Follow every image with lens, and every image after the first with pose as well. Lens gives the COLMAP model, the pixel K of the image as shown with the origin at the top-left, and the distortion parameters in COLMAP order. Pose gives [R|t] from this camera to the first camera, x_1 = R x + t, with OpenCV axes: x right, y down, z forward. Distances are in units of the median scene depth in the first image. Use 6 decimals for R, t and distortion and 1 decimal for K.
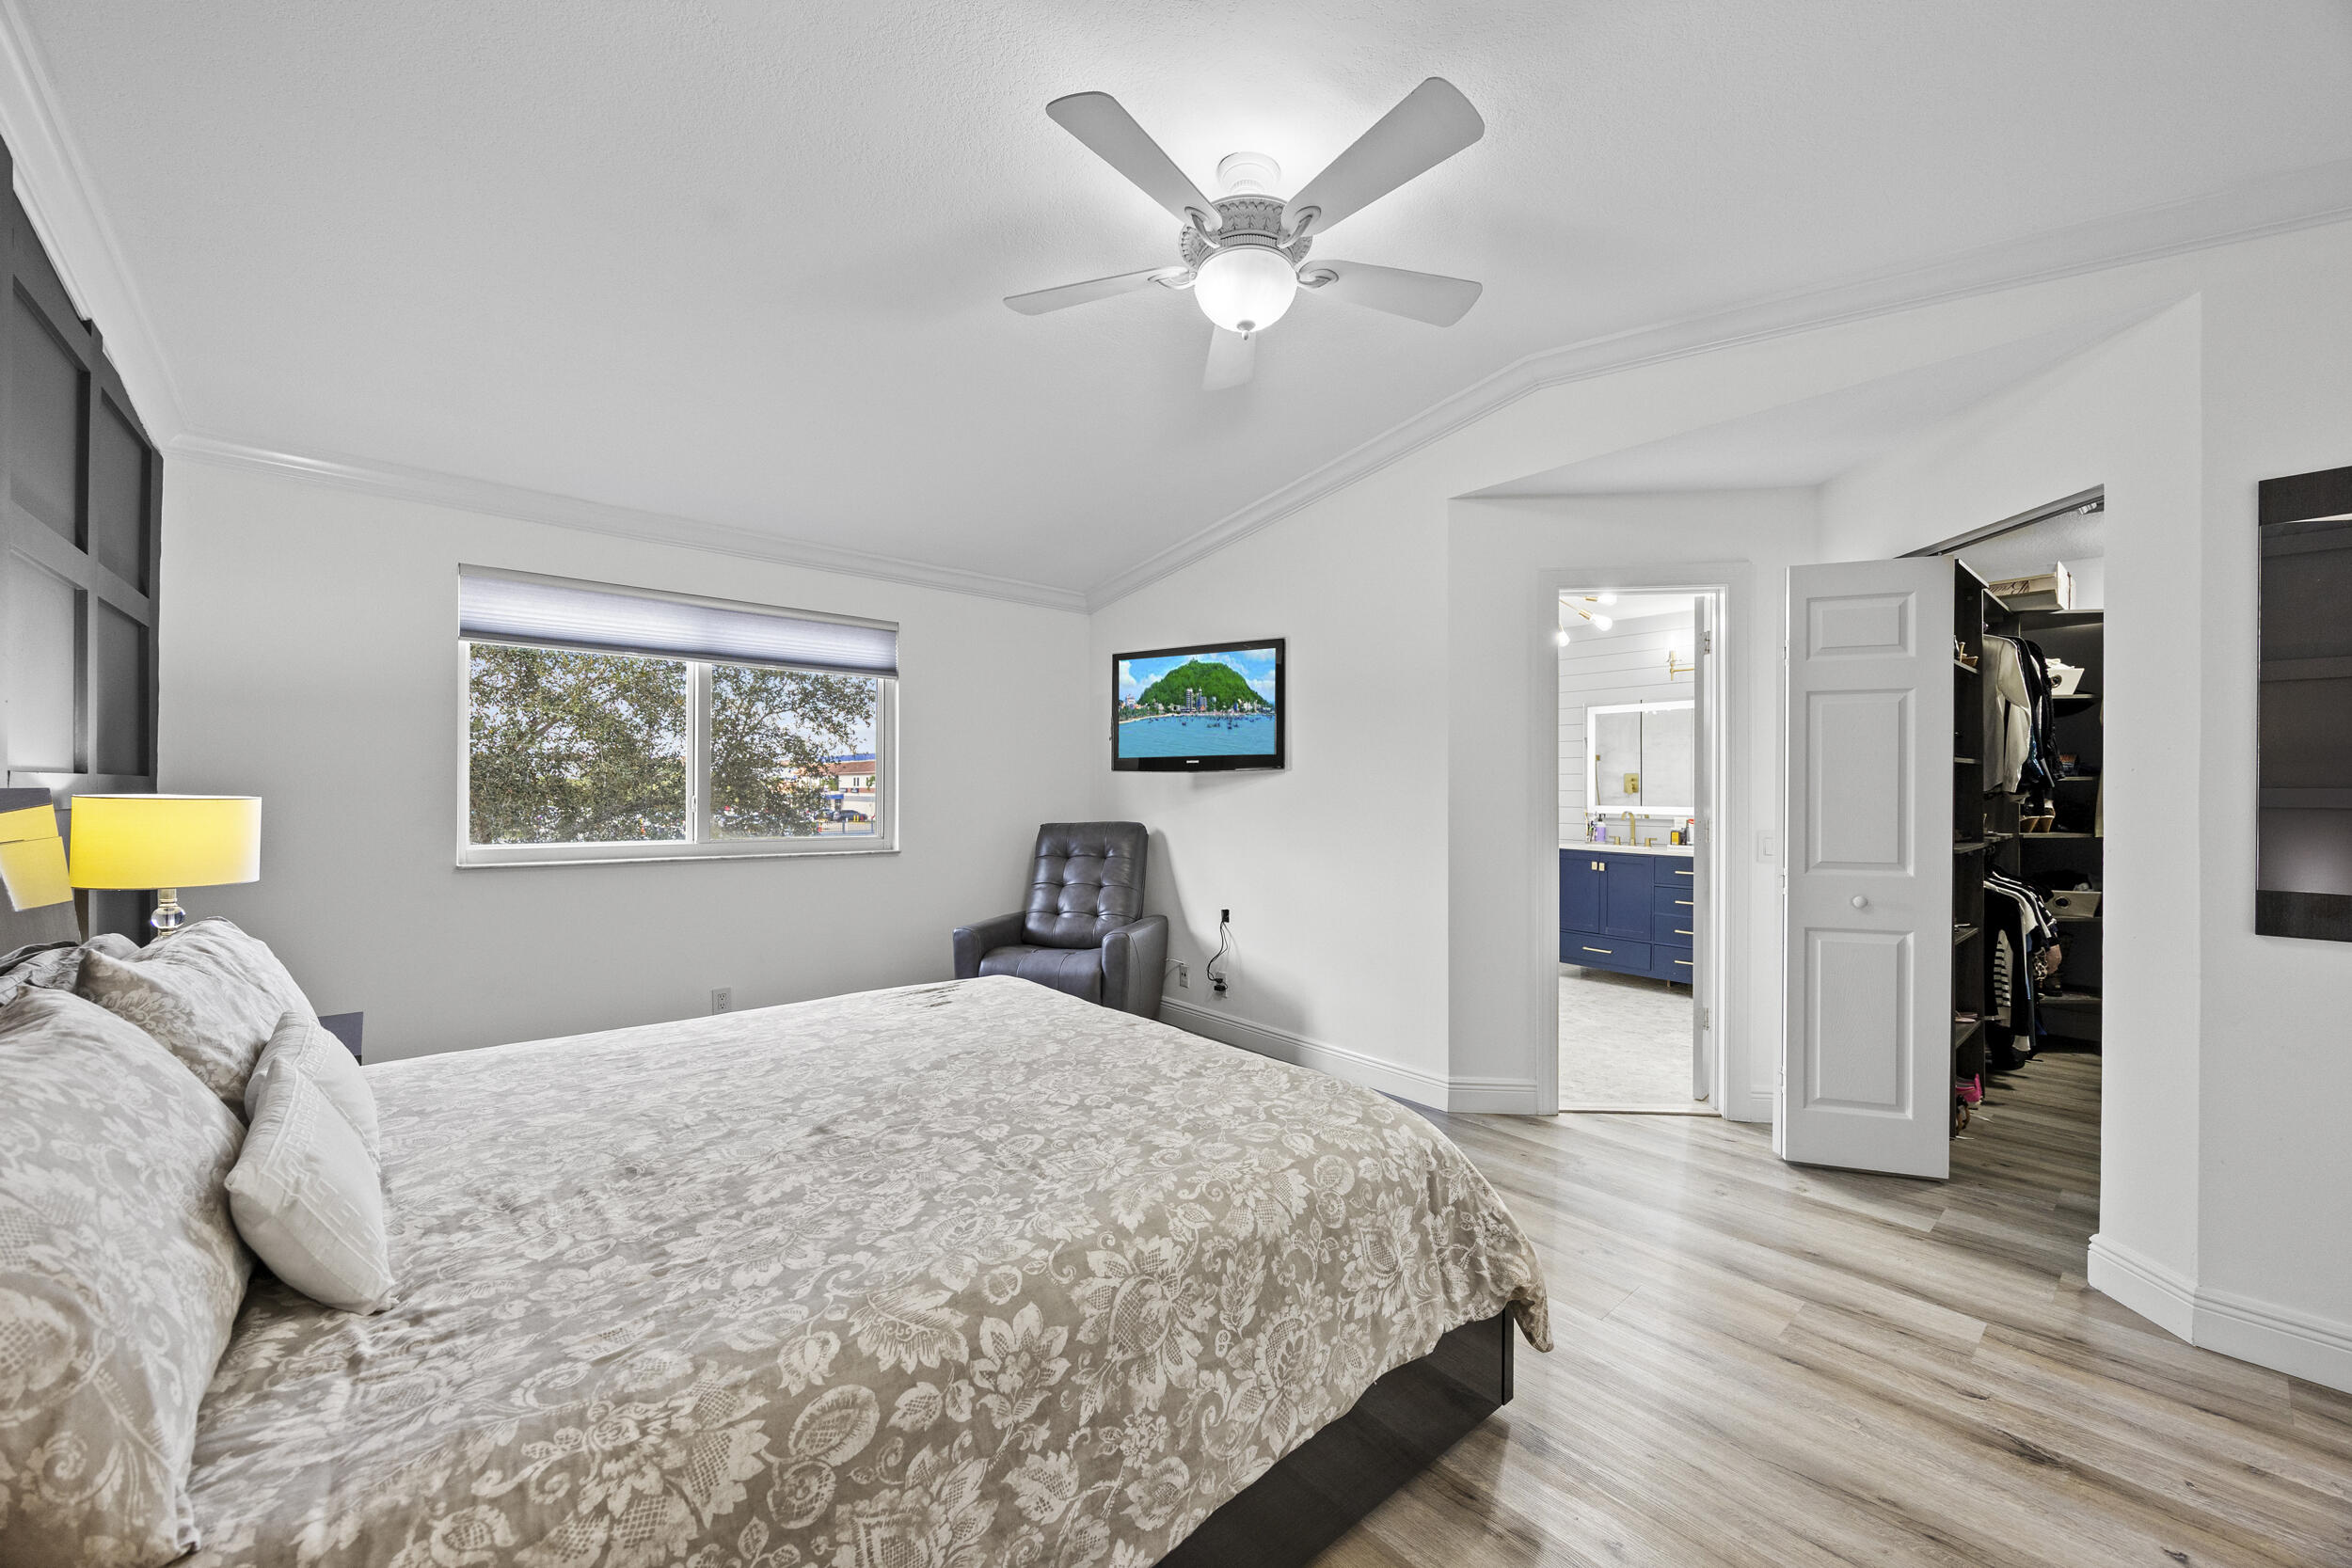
lens RADIAL K [[885.8, 0, 1174.5], [0, 885.8, 807.8], [0, 0, 1]] dist [0.000916, 0.000115]
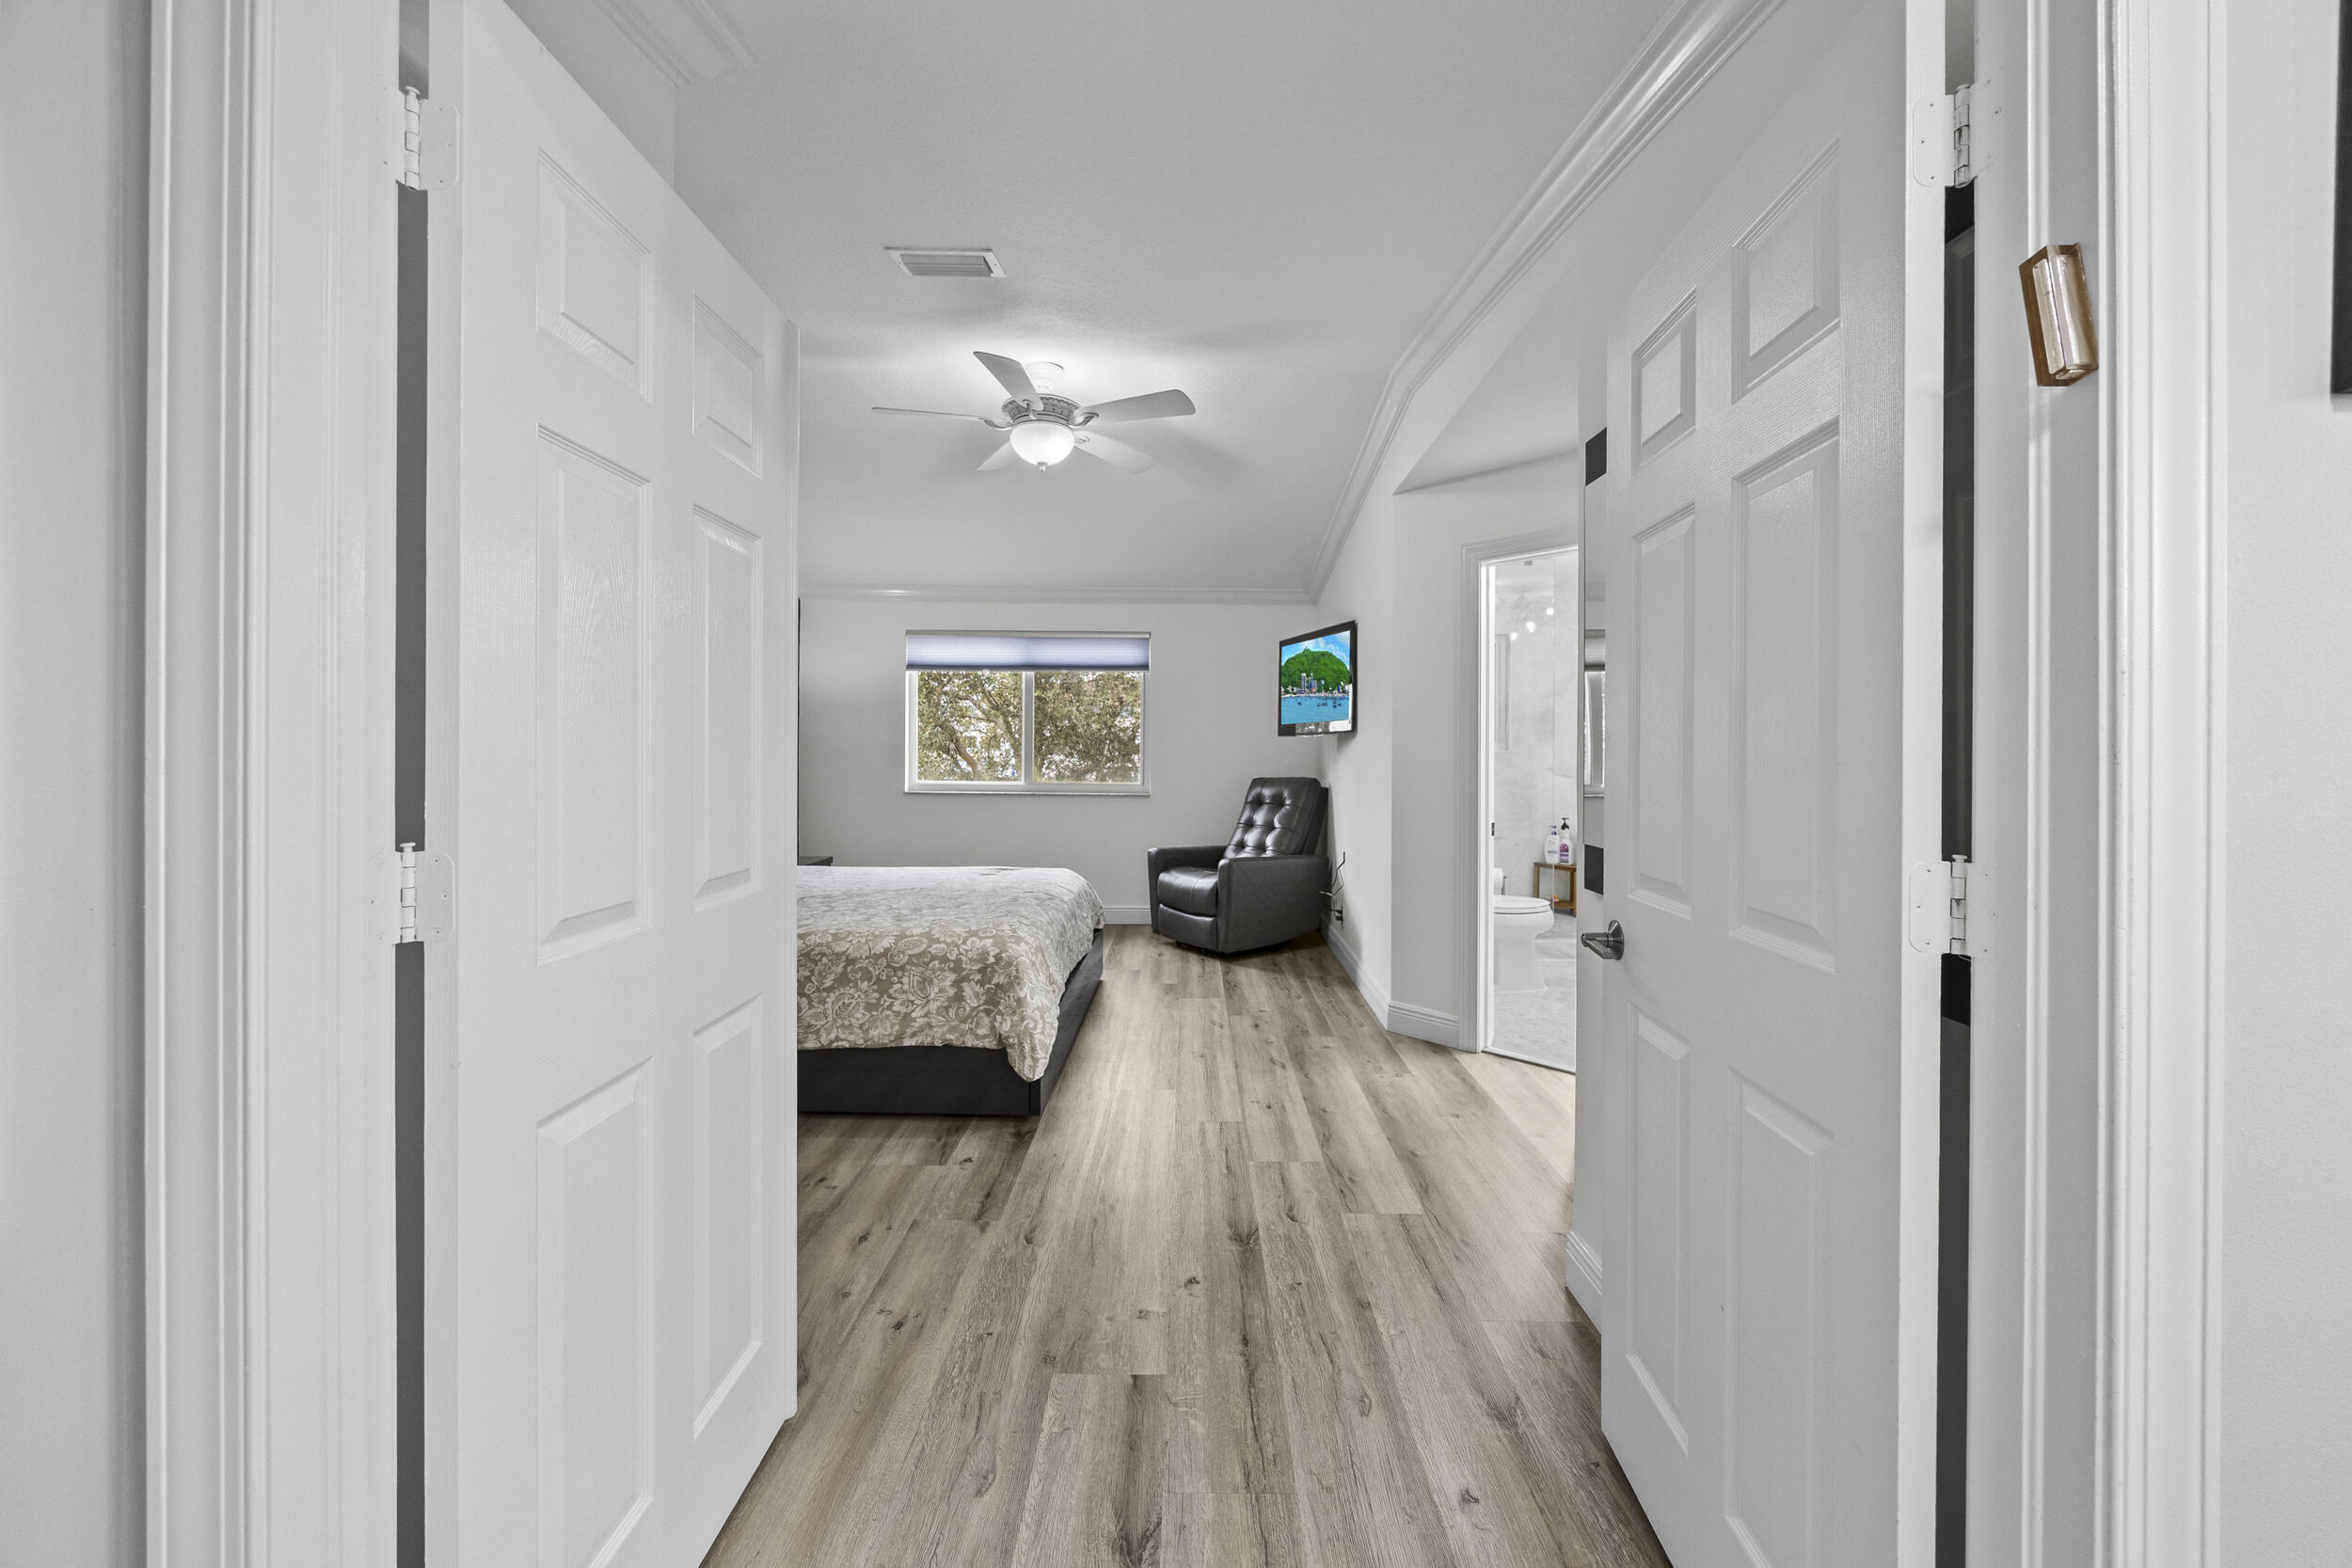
lens RADIAL K [[893.7, 0, 1183.2], [0, 893.7, 754.5], [0, 0, 1]] dist [0.000796, 0.000130]
pose [[0.755798, 0.000834, -0.654804, 1.476020], [-0.011742, 0.999856, -0.012279, 0.007608], [0.654699, 0.016970, 0.755699, -0.085309]]
